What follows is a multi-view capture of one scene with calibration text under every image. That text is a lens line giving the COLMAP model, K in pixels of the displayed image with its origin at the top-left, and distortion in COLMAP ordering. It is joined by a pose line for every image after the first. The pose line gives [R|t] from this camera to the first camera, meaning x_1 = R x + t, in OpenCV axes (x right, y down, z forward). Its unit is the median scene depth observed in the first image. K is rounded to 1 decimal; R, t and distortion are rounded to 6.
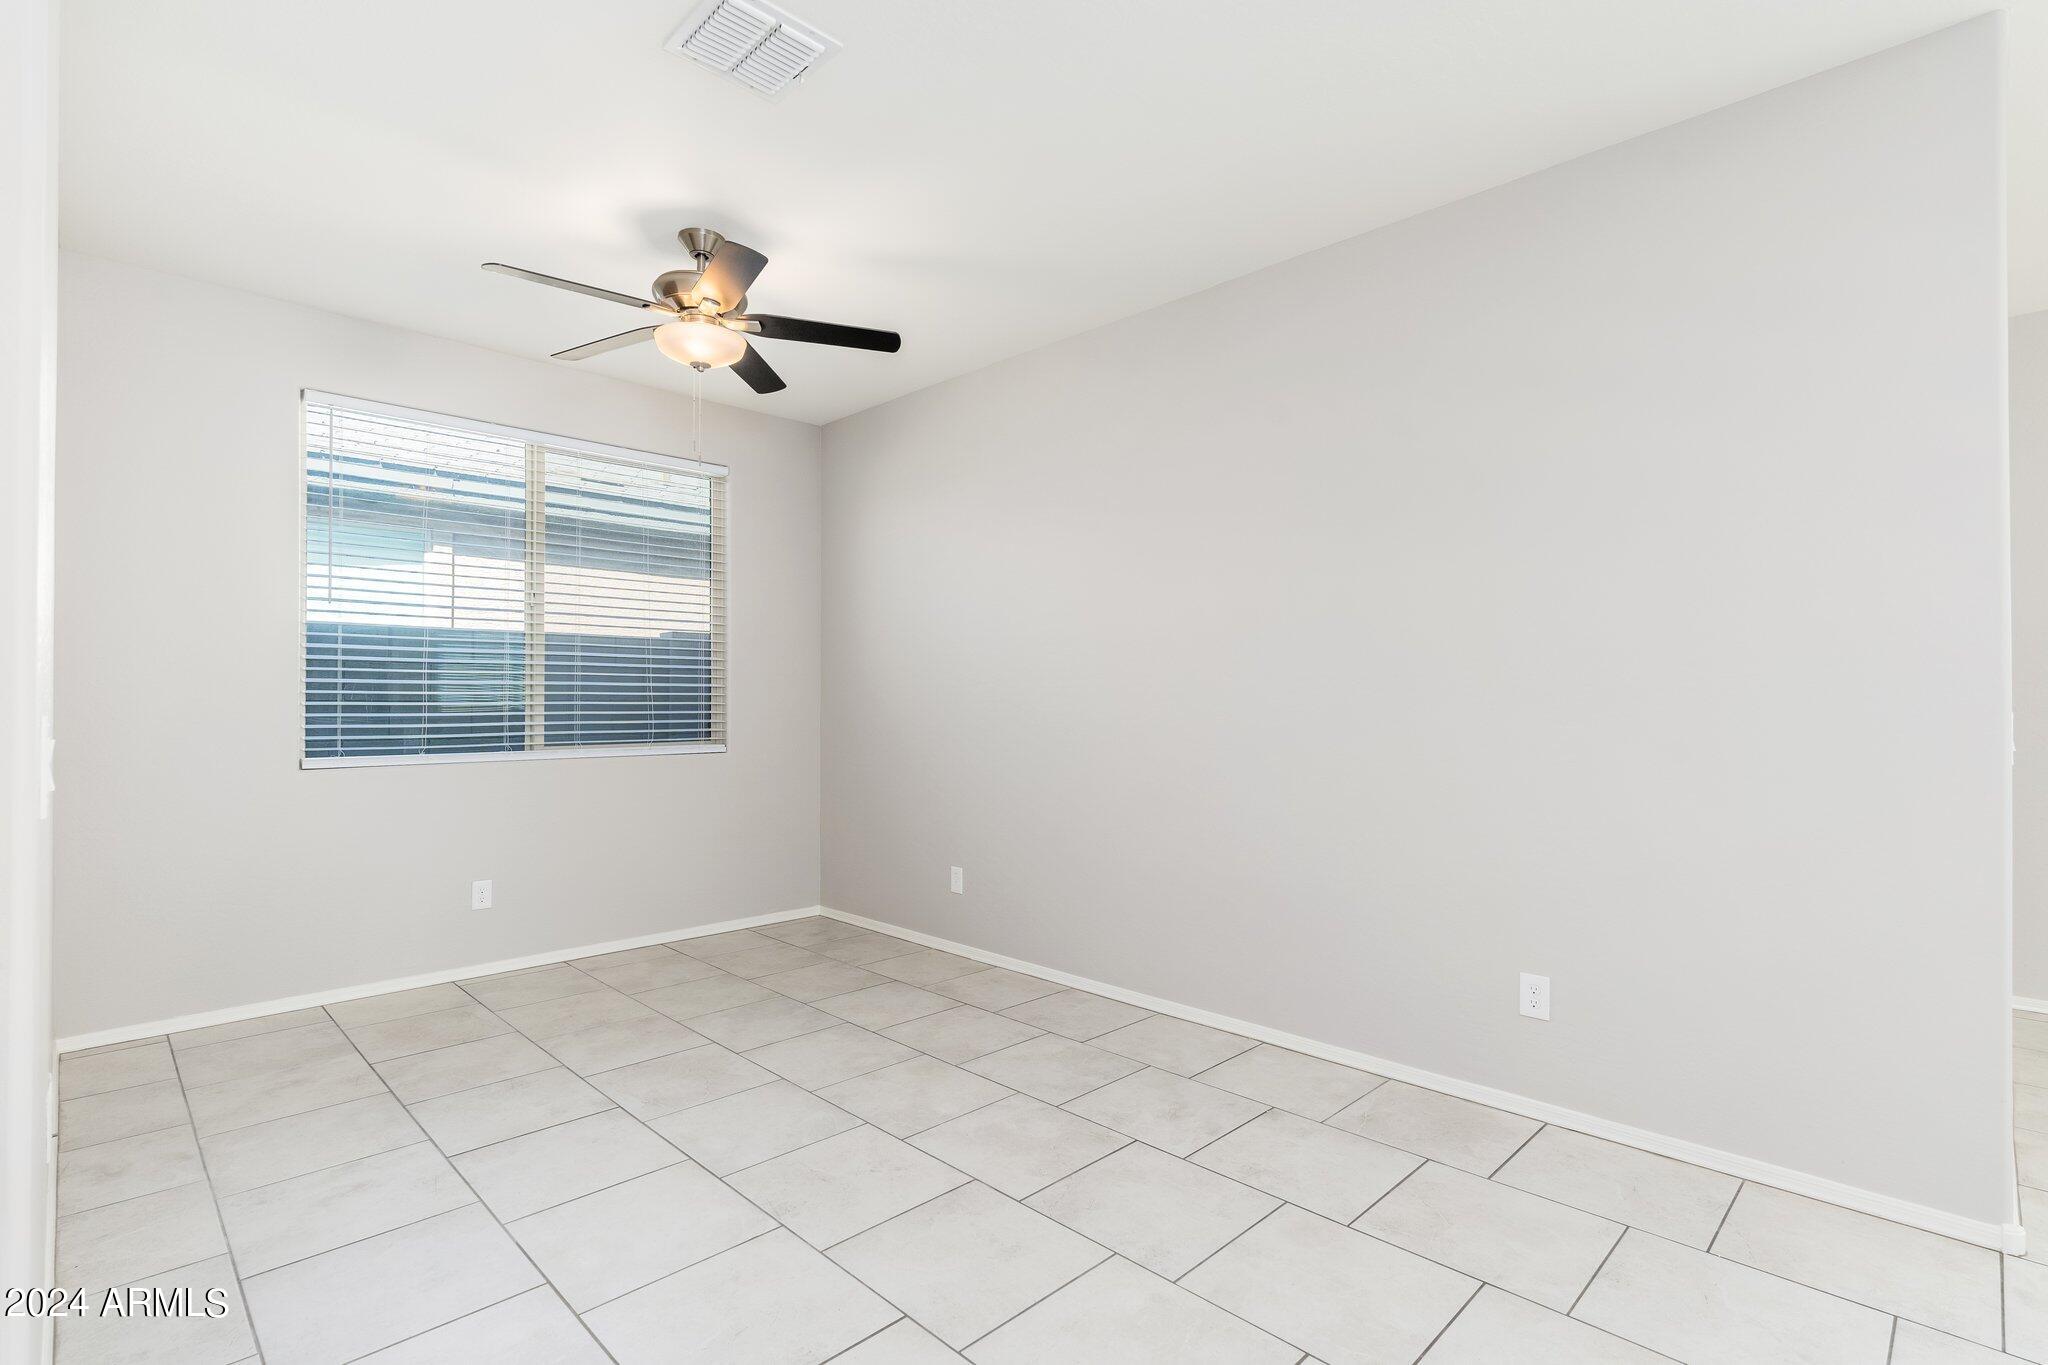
lens RADIAL K [[967.4, 0, 1022.6], [0, 967.4, 691.4], [0, 0, 1]] dist [0.002115, 0.000182]
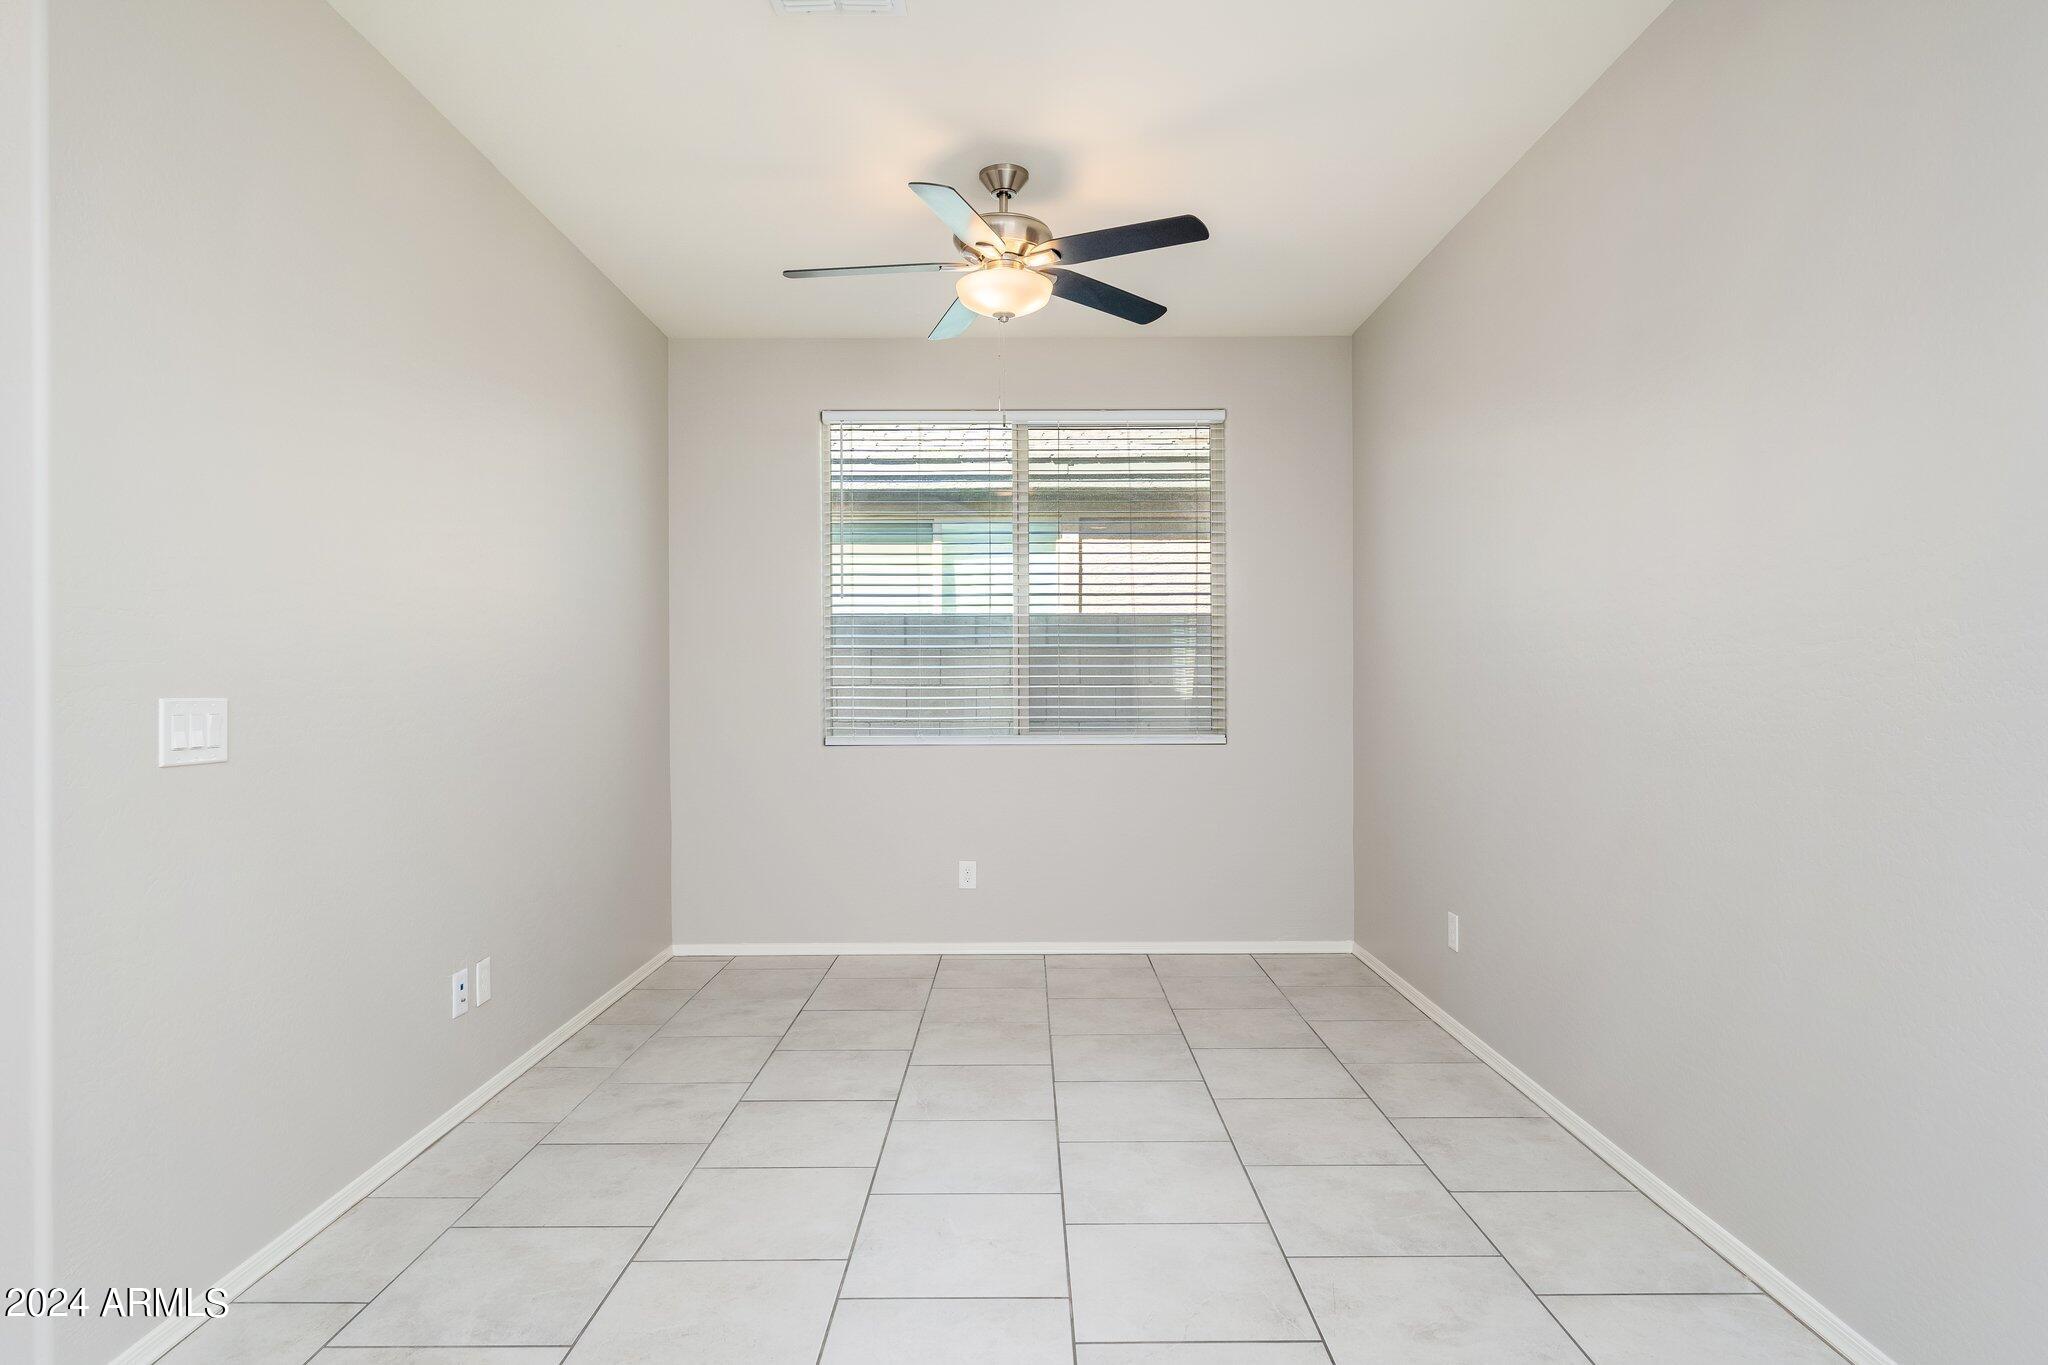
lens RADIAL K [[1137.9, 0, 1028.1], [0, 1137.9, 675.5], [0, 0, 1]] dist [0.002798, 0.000004]
pose [[0.710359, -0.011442, -0.703746, 0.367967], [0.010225, 0.999930, -0.005937, 0.008743], [0.703765, -0.002978, 0.710427, 0.215773]]
